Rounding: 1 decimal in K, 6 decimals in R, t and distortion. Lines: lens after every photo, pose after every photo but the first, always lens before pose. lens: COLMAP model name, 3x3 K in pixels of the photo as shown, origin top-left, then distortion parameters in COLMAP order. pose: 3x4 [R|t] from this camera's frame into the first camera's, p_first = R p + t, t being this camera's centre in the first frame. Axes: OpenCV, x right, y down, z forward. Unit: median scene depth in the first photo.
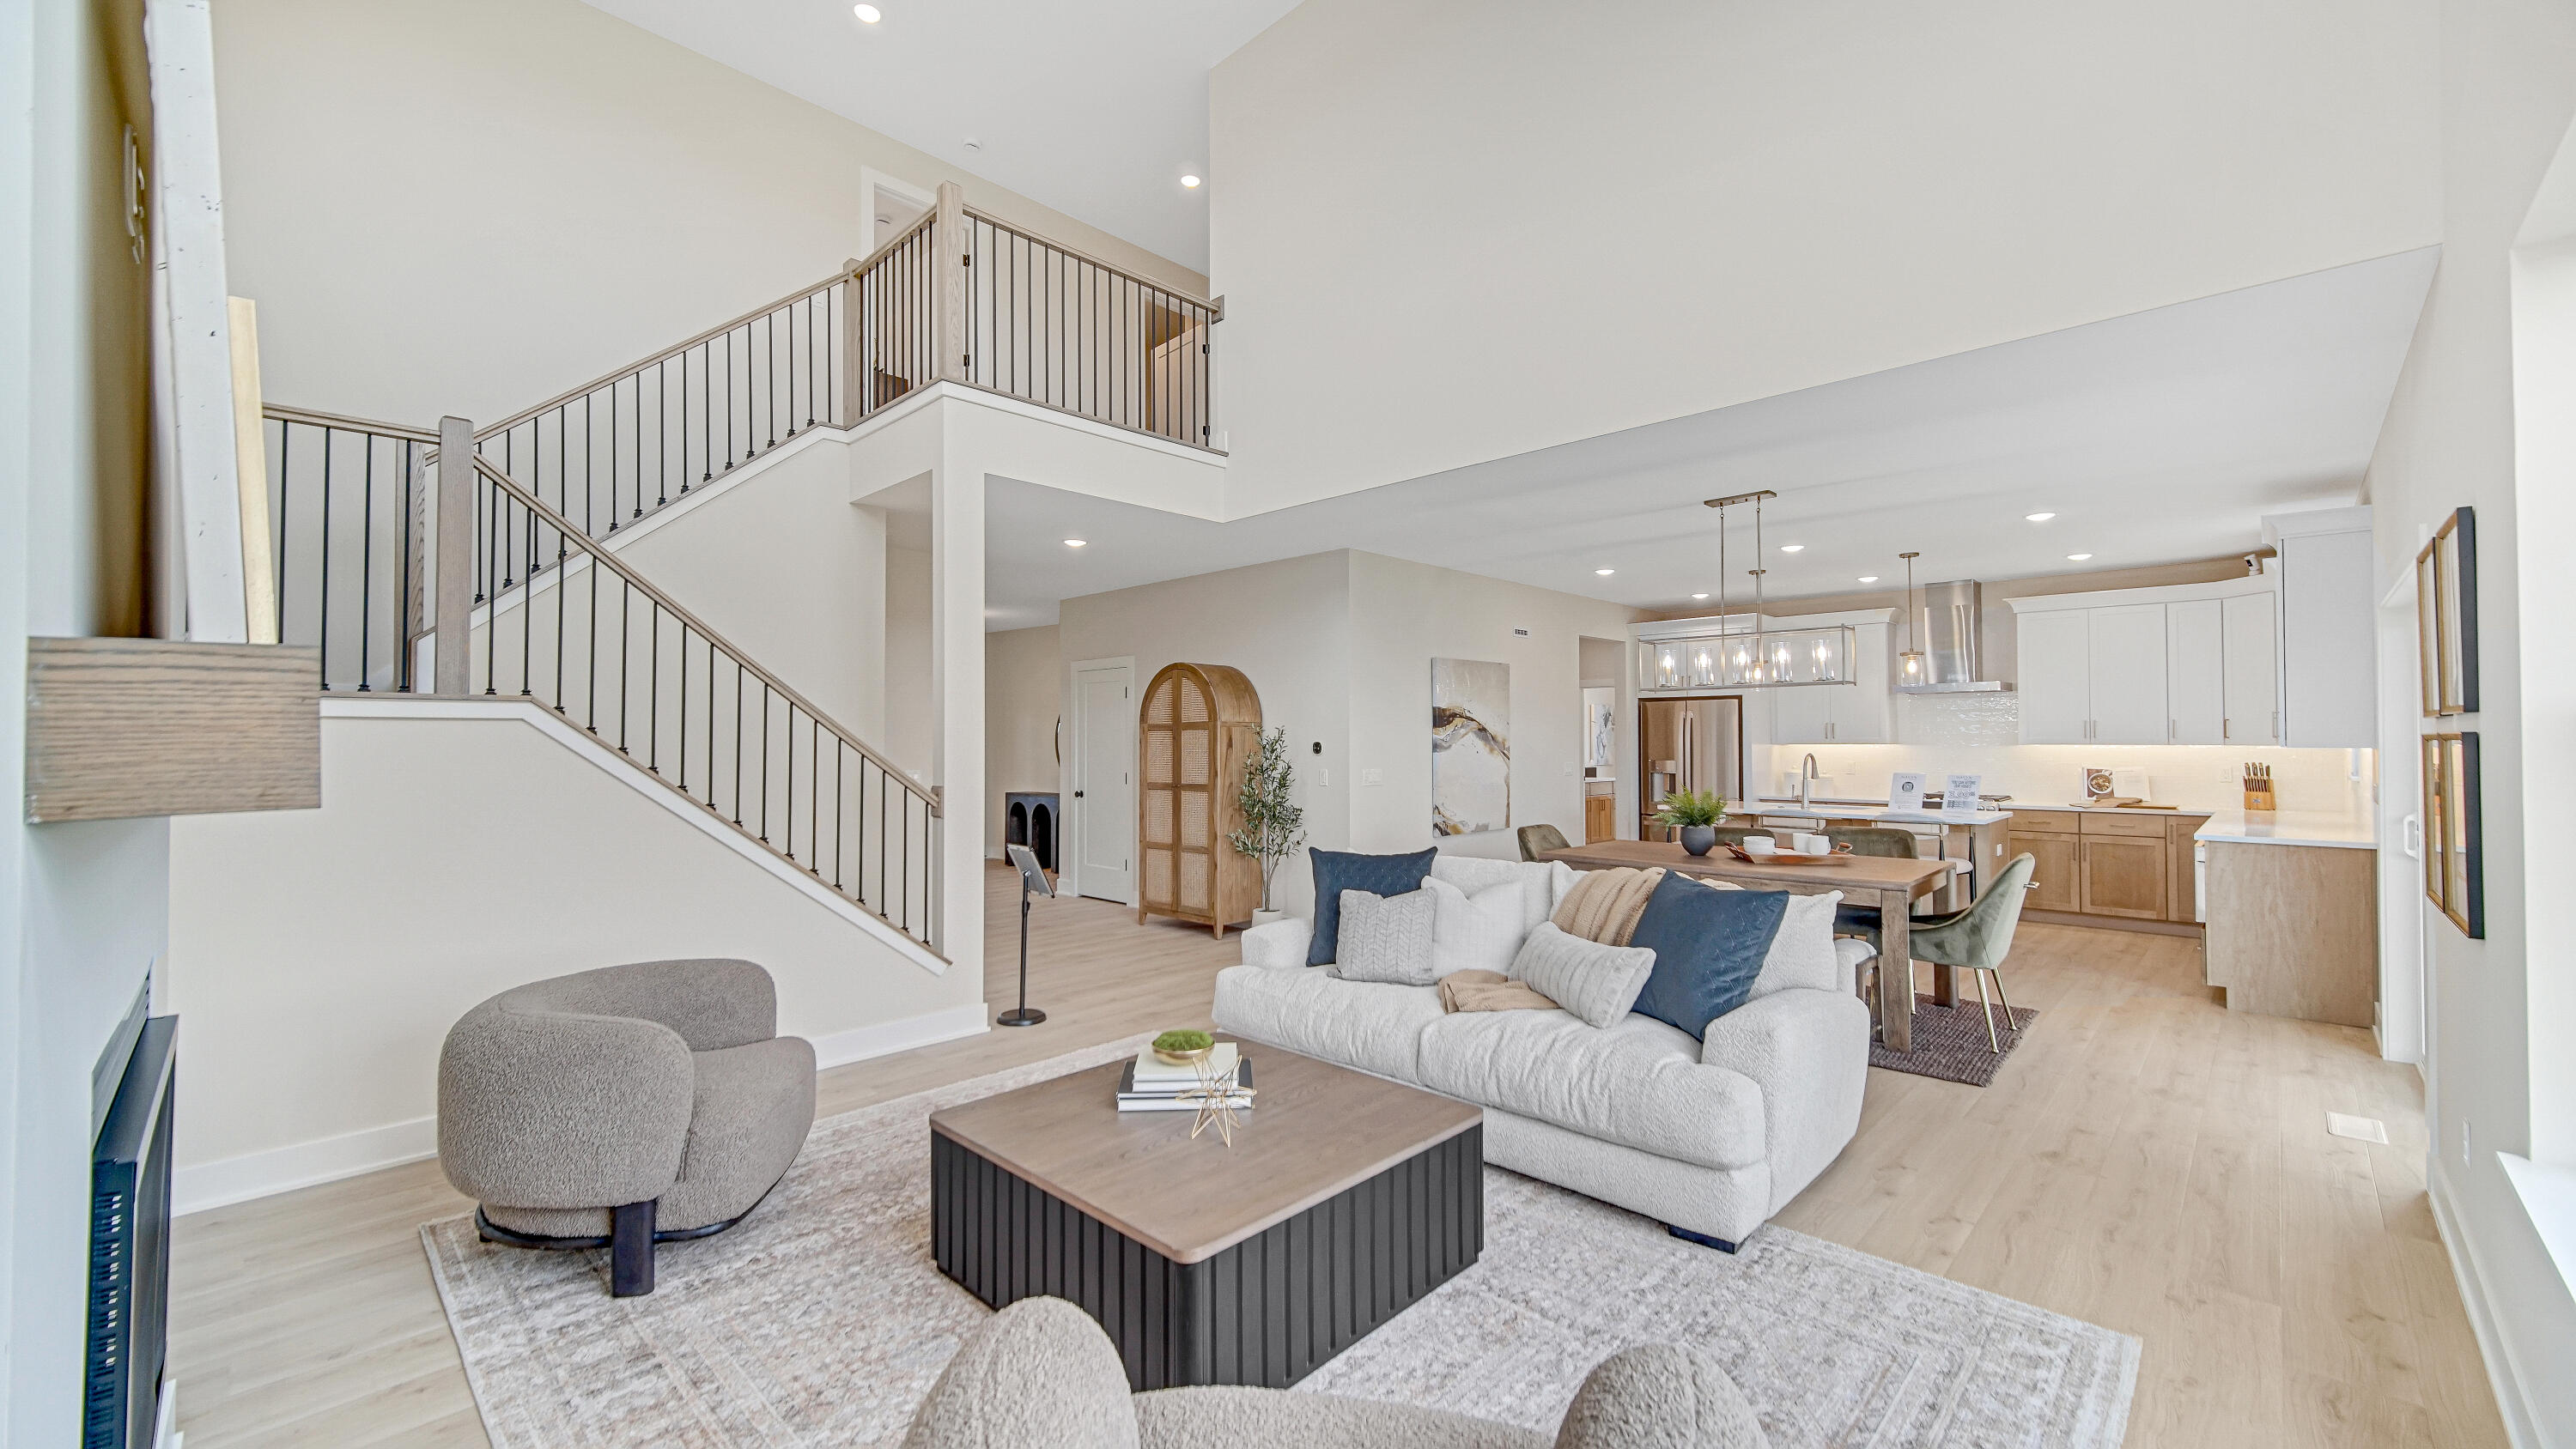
lens RADIAL K [[1025.3, 0, 1282.8], [0, 1025.3, 729.5], [0, 0, 1]] dist [-0.005718, 0.002491]
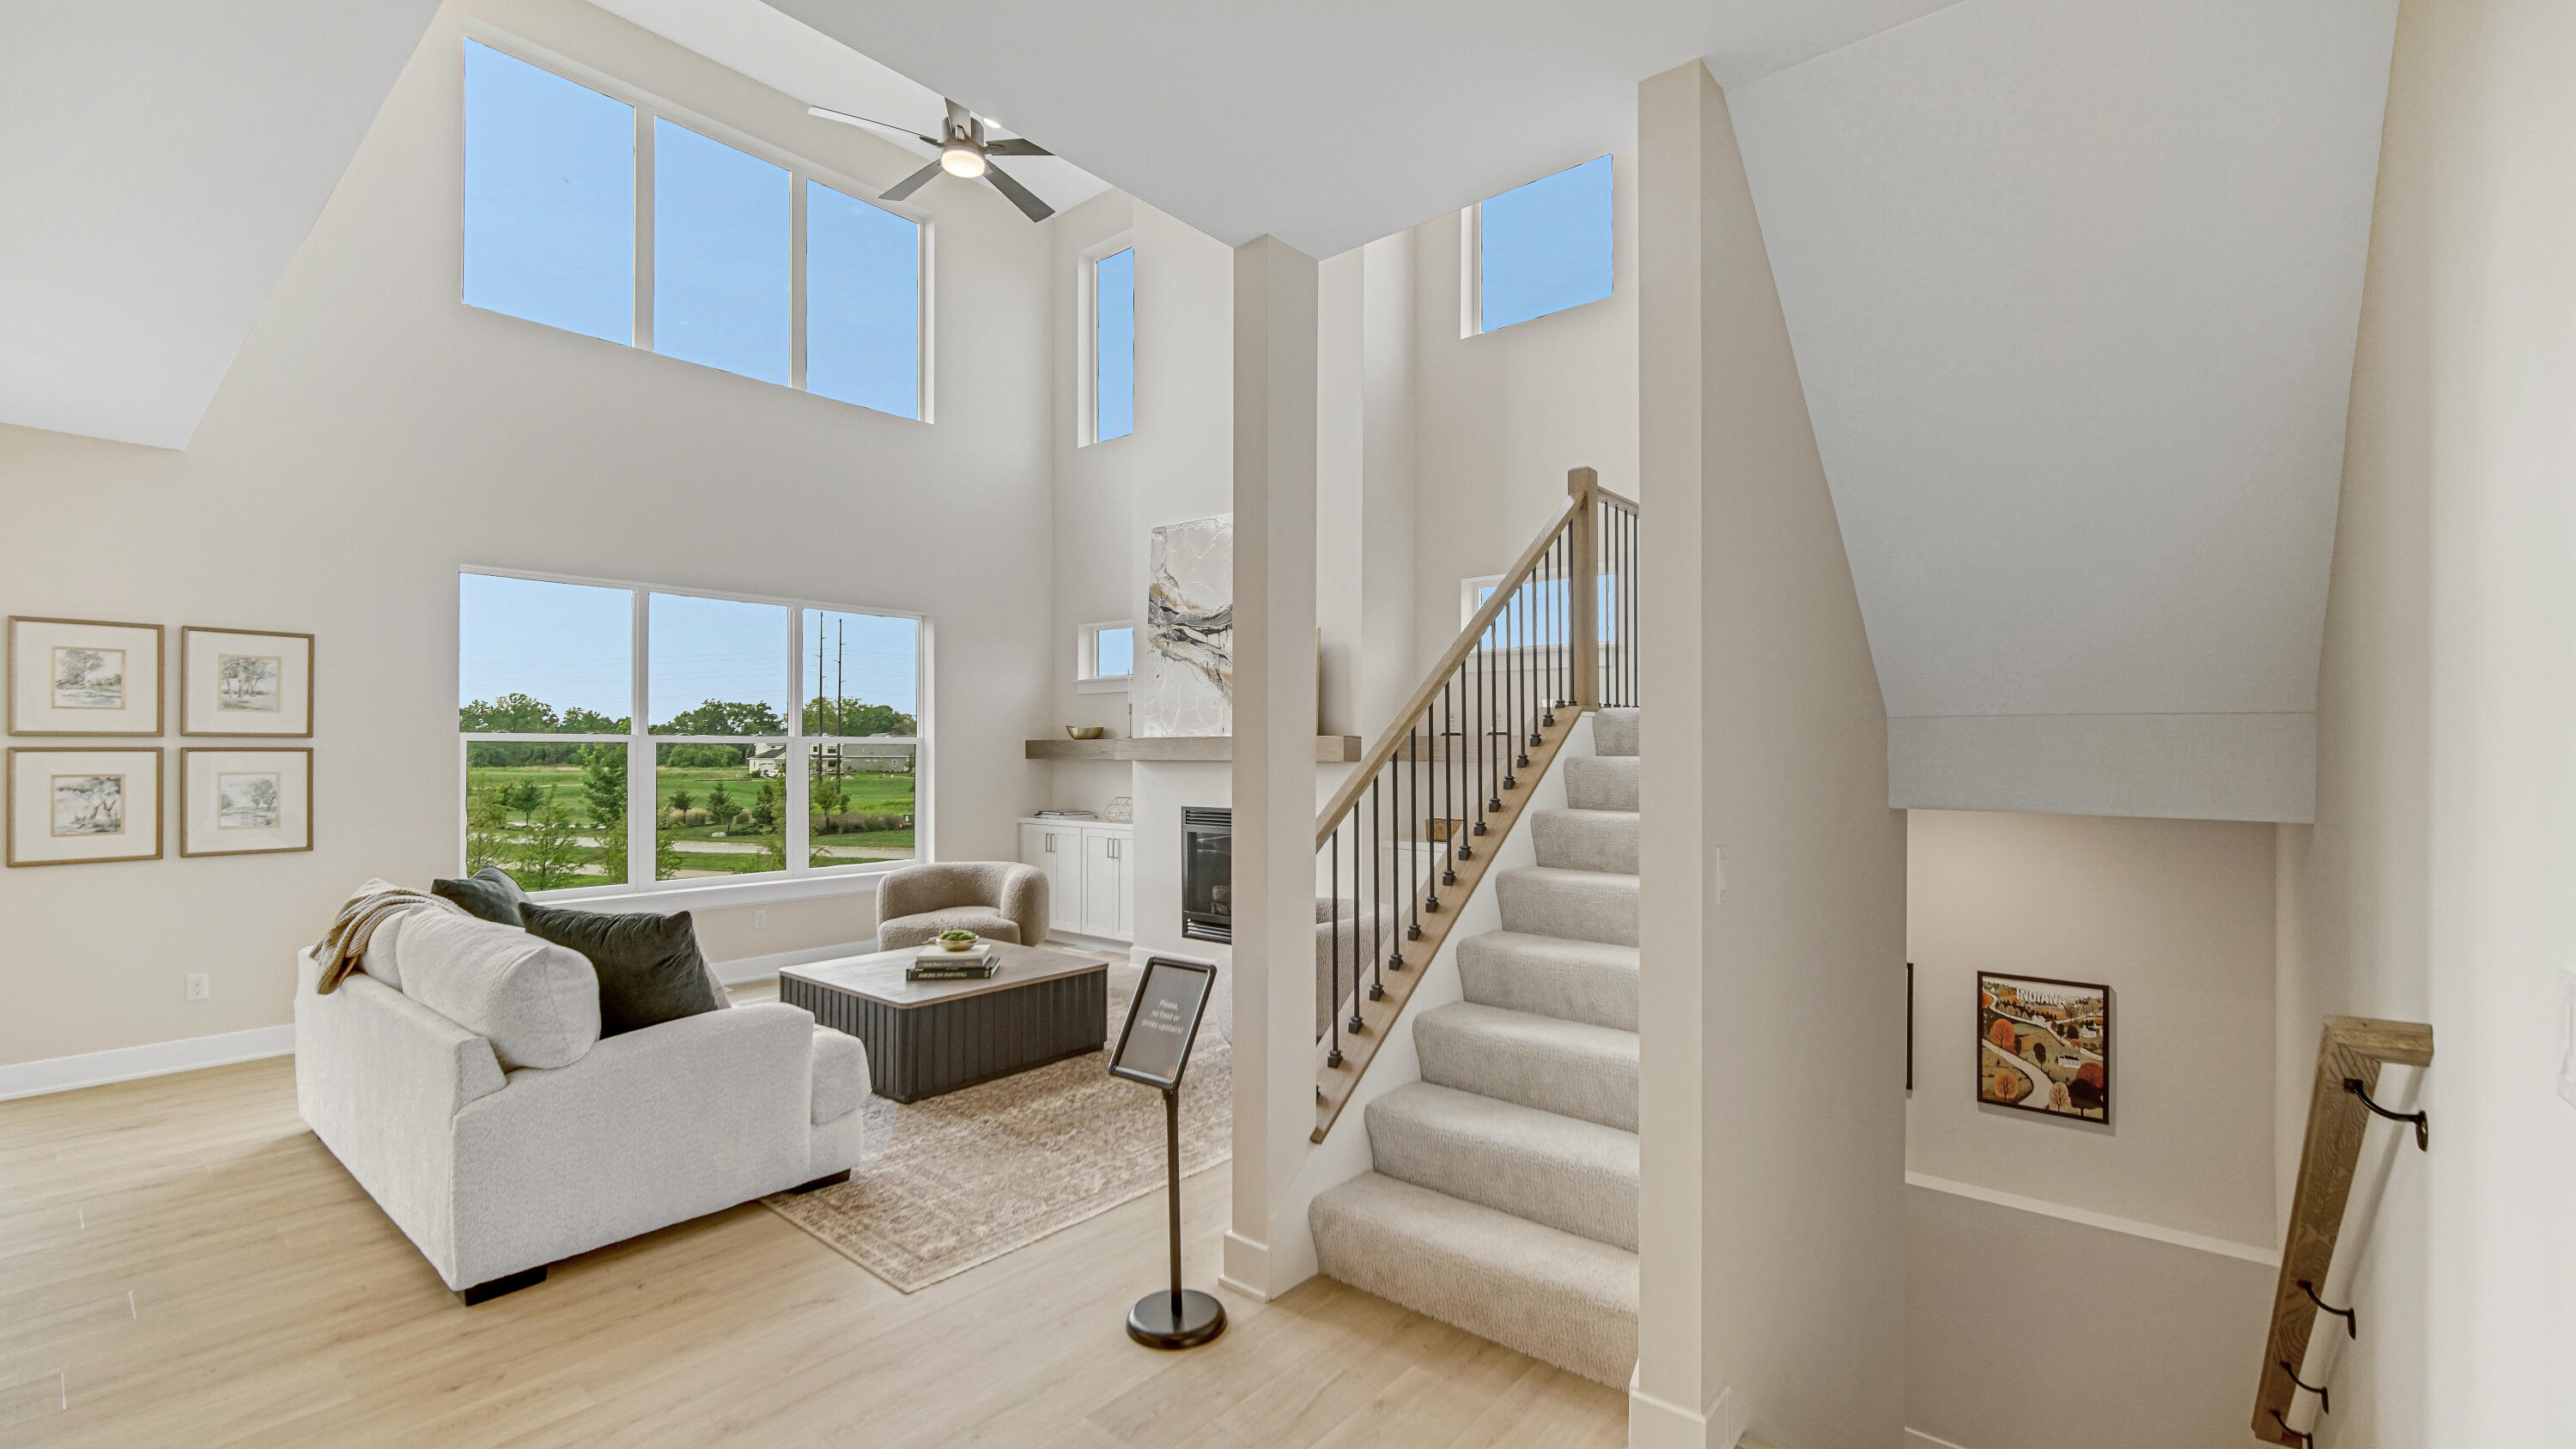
lens RADIAL K [[1069.5, 0, 1288.3], [0, 1069.5, 740.8], [0, 0, 1]] dist [-0.002954, 0.000965]
pose [[-0.997054, 0.003259, -0.076629, -0.192075], [0.004750, 0.999803, -0.019289, 0.012497], [0.076551, -0.019596, -0.996873, 1.025741]]
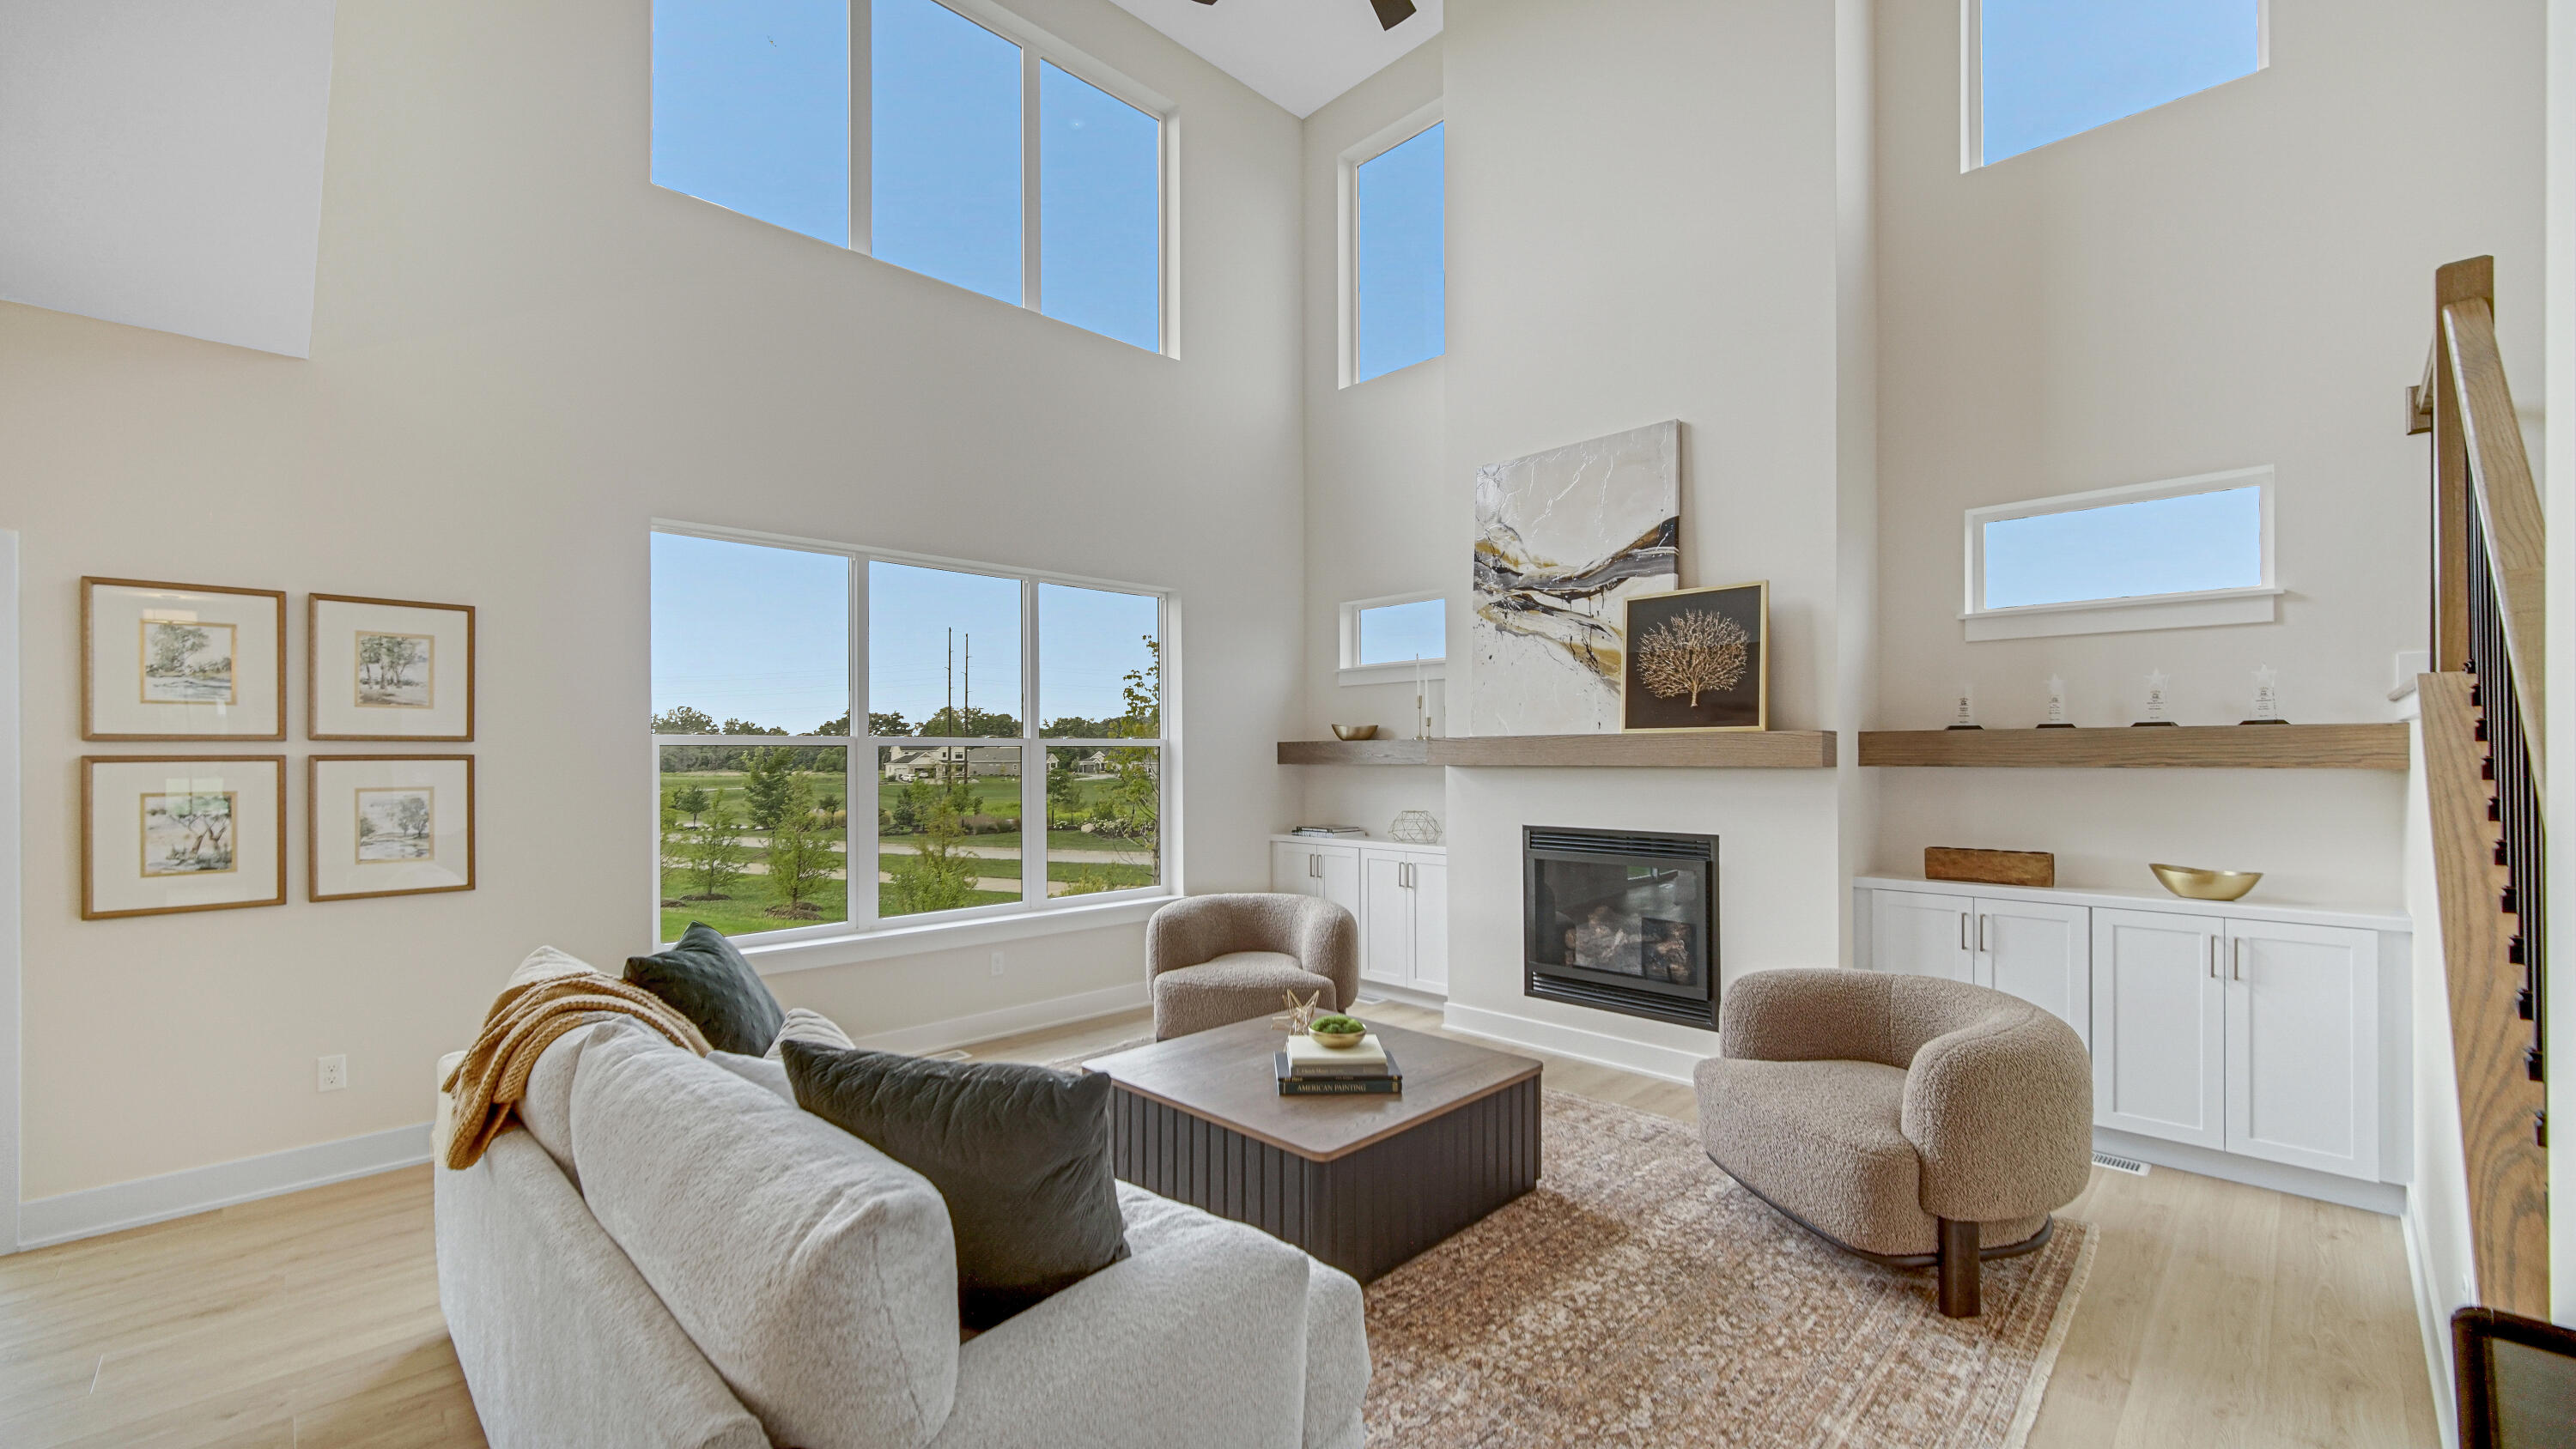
lens RADIAL K [[1025.3, 0, 1279.5], [0, 1025.3, 747.3], [0, 0, 1]] dist [-0.005718, 0.002491]
pose [[-0.999724, 0.009352, 0.021533, -0.030580], [0.008977, 0.999807, -0.017461, 0.009422], [-0.021692, -0.017263, -0.999616, 0.793869]]
